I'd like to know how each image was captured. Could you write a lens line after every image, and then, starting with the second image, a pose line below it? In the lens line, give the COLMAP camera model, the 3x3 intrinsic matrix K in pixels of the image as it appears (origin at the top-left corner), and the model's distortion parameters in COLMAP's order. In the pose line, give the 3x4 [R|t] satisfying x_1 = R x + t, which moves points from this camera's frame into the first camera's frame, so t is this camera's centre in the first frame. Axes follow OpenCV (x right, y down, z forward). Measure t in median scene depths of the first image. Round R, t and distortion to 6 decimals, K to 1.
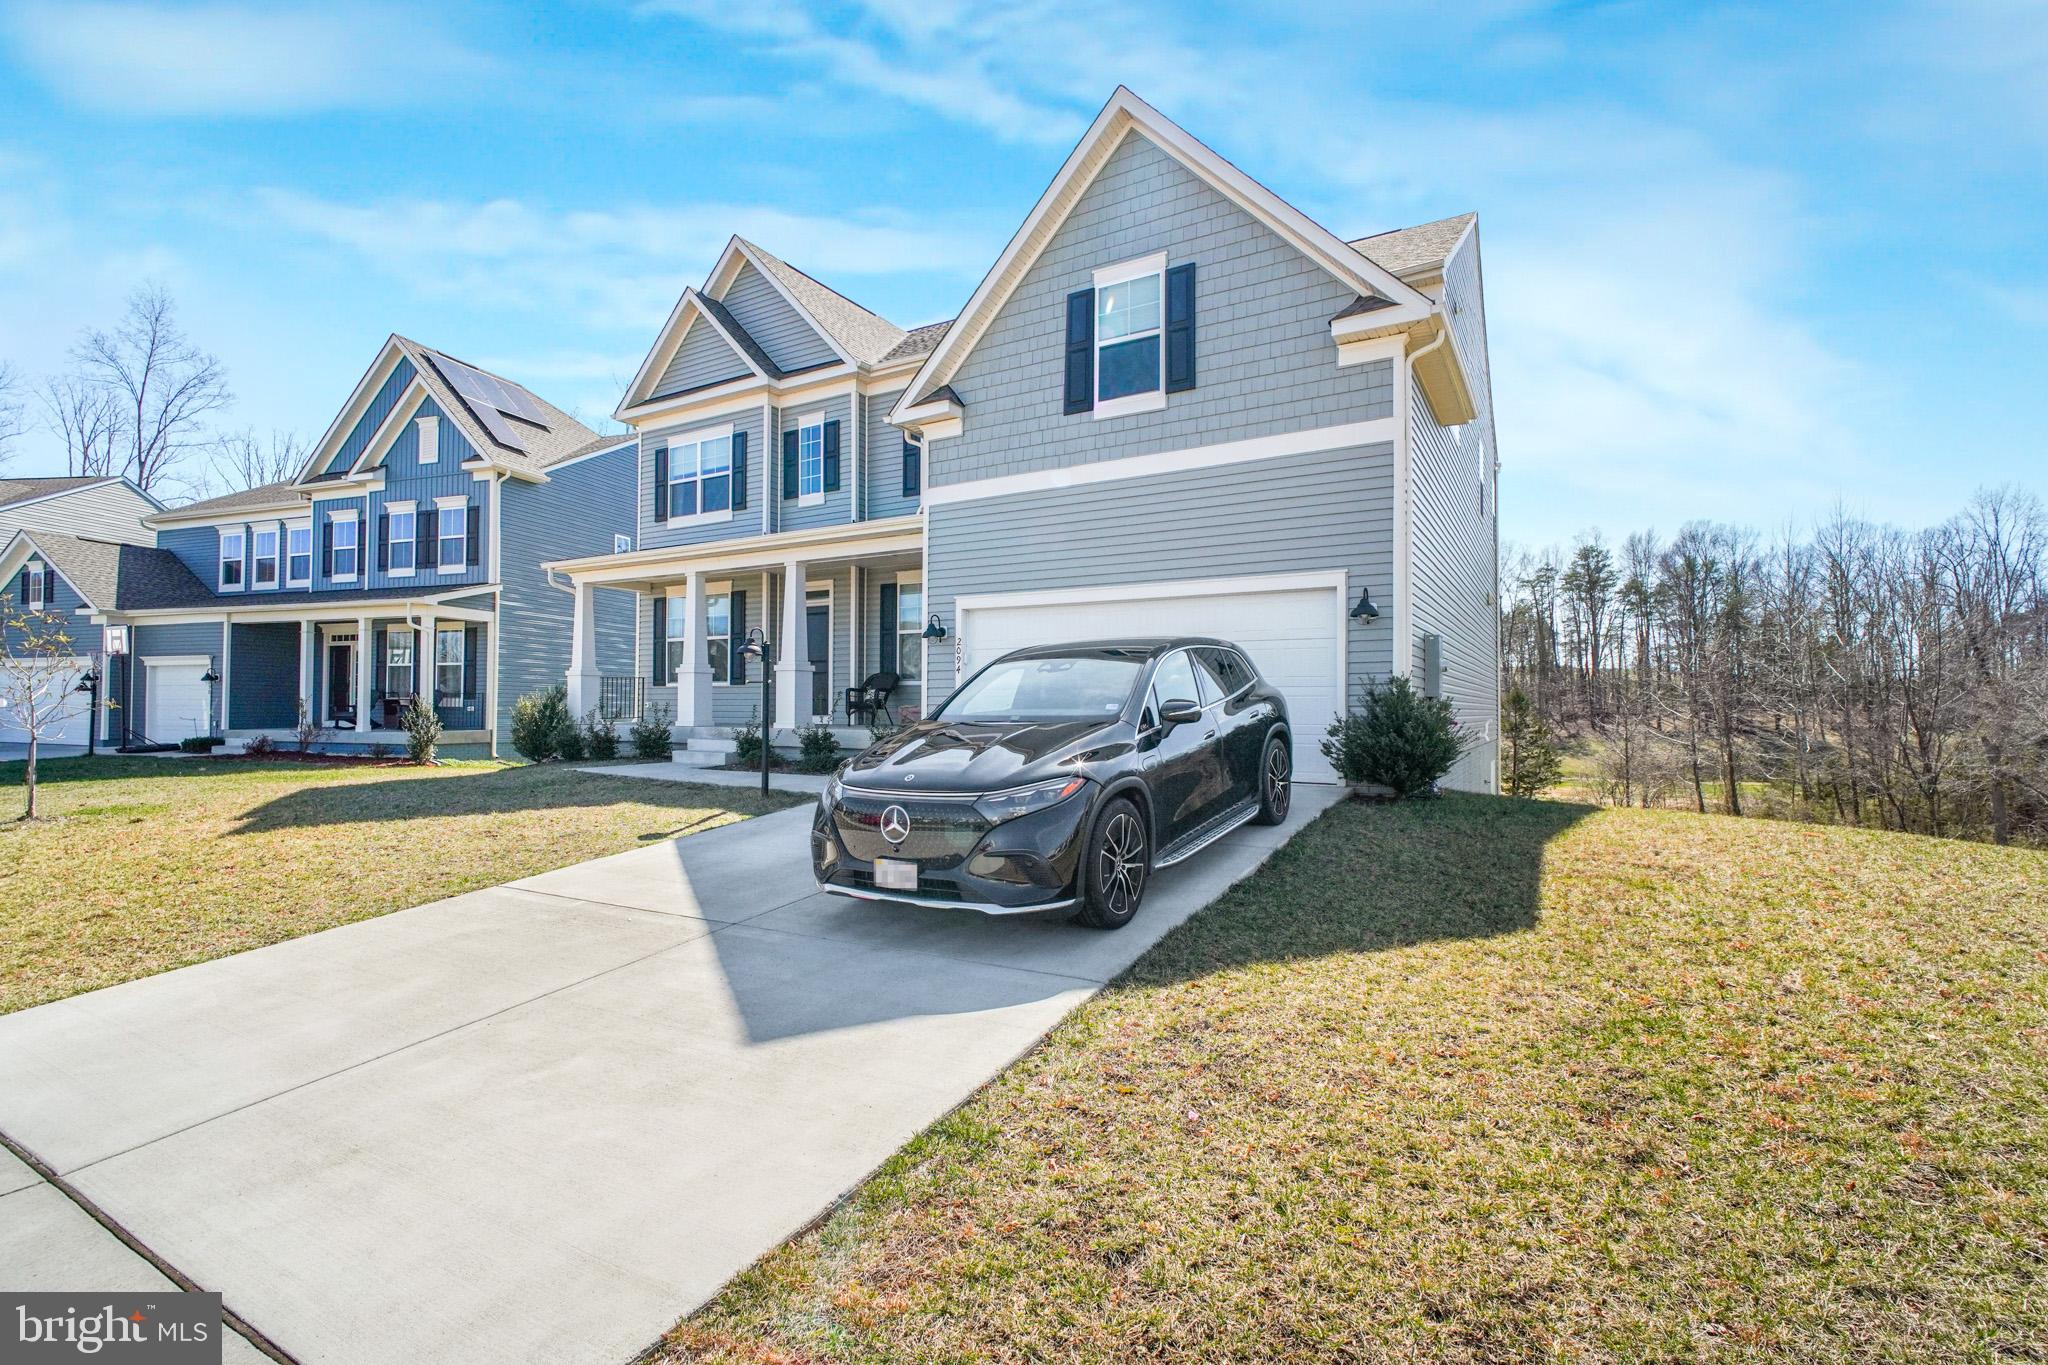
lens RADIAL K [[931.8, 0, 1024.0], [0, 931.8, 682.5], [0, 0, 1]] dist [-0.000303, -0.000054]
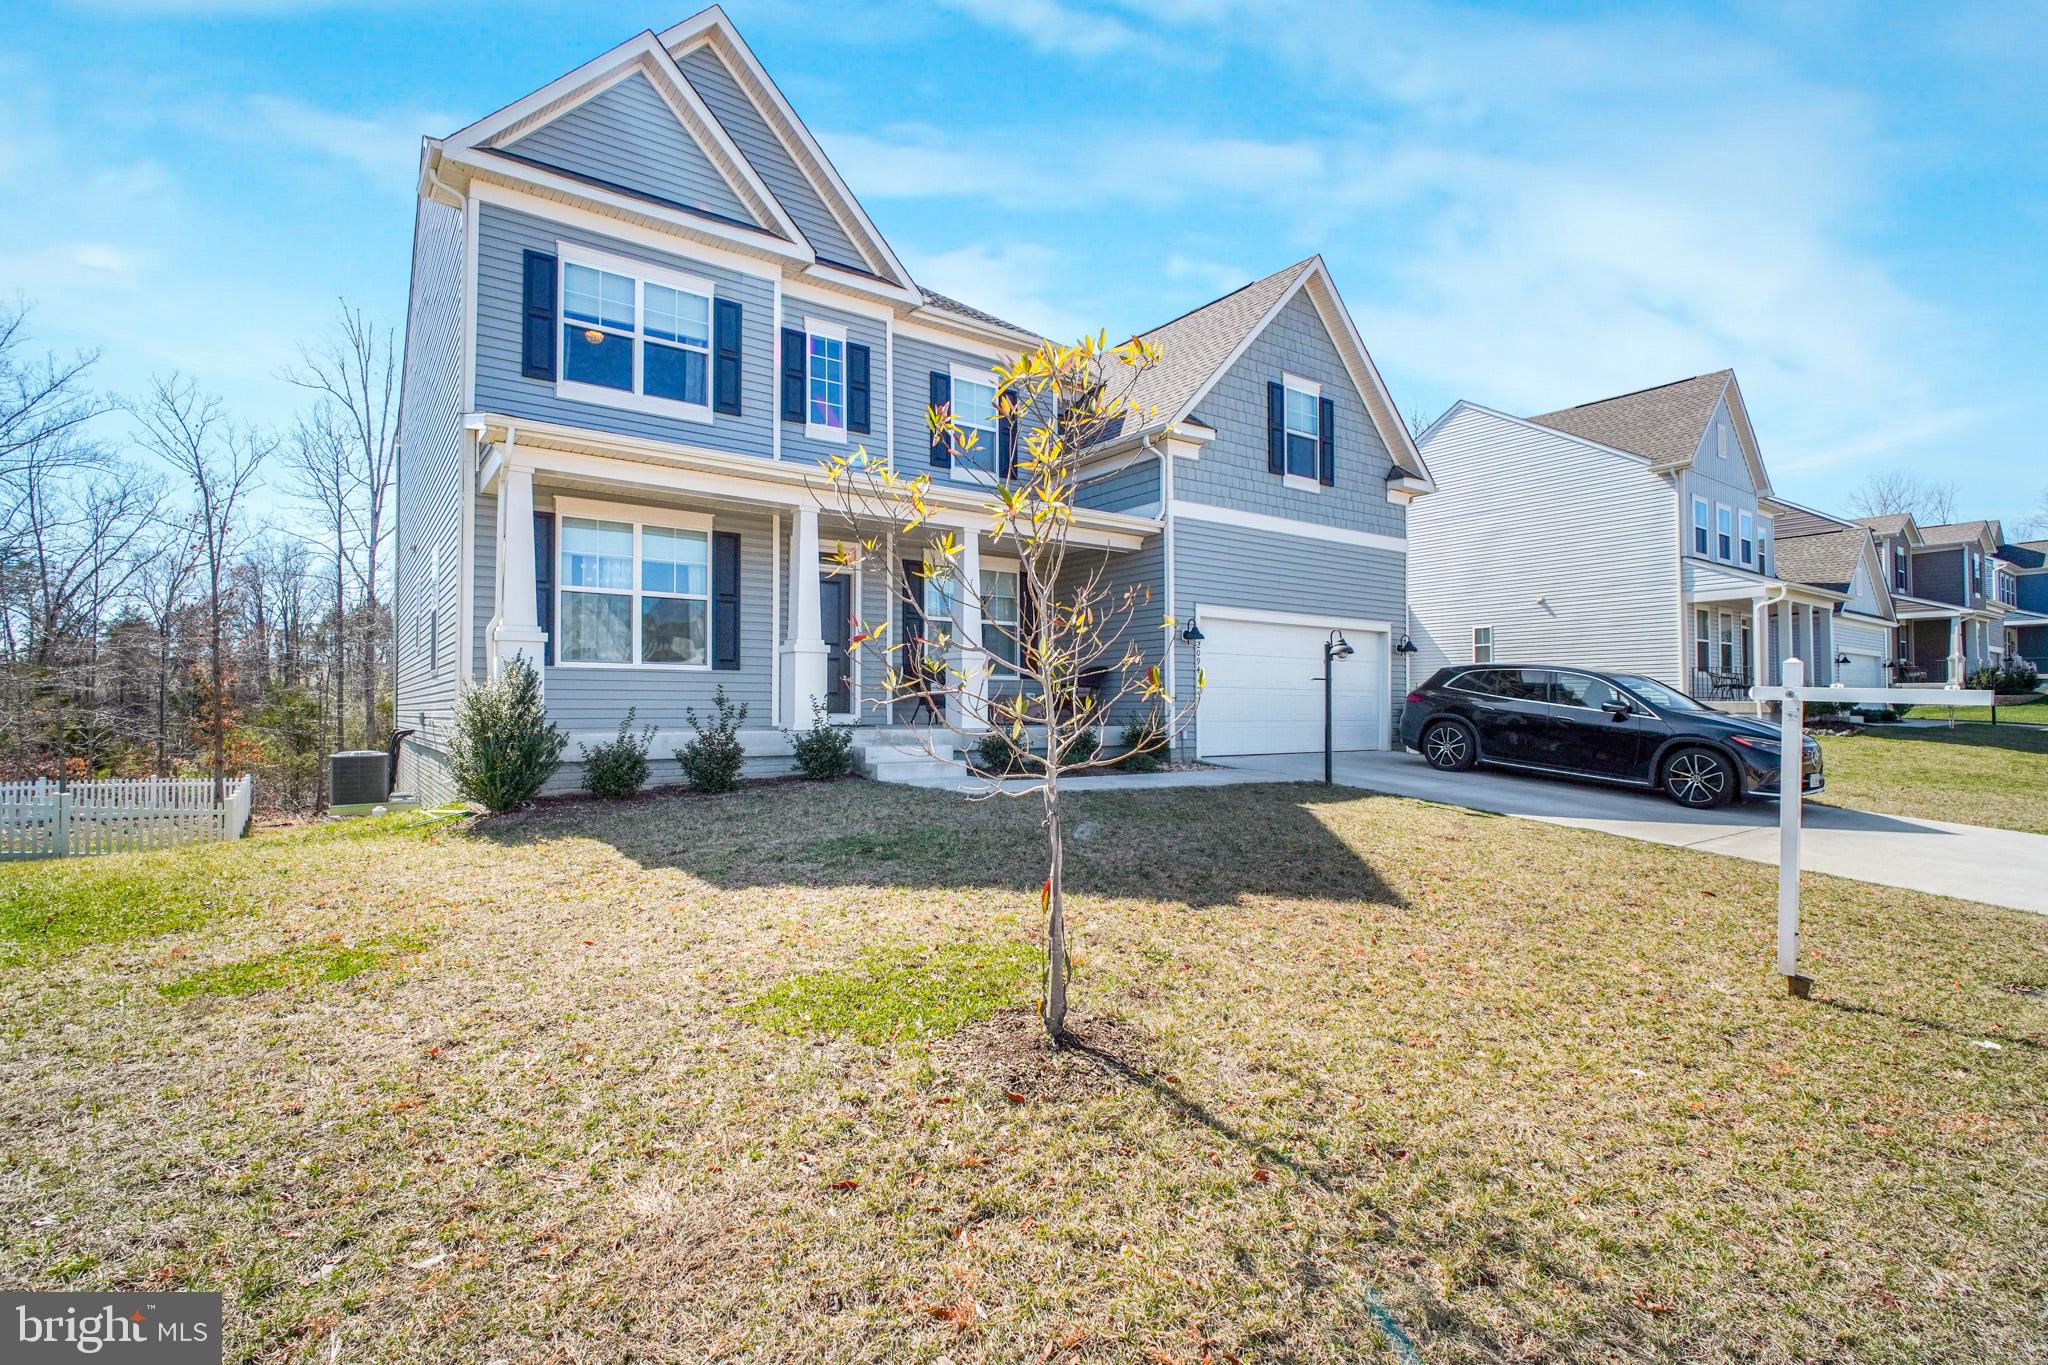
lens RADIAL K [[960.3, 0, 1024.0], [0, 960.3, 682.5], [0, 0, 1]] dist [-0.001805, -0.000788]
pose [[0.398717, 0.026356, 0.916695, -0.881117], [-0.022138, 0.999572, -0.019111, 0.020690], [-0.916807, -0.012674, 0.399130, 0.531933]]
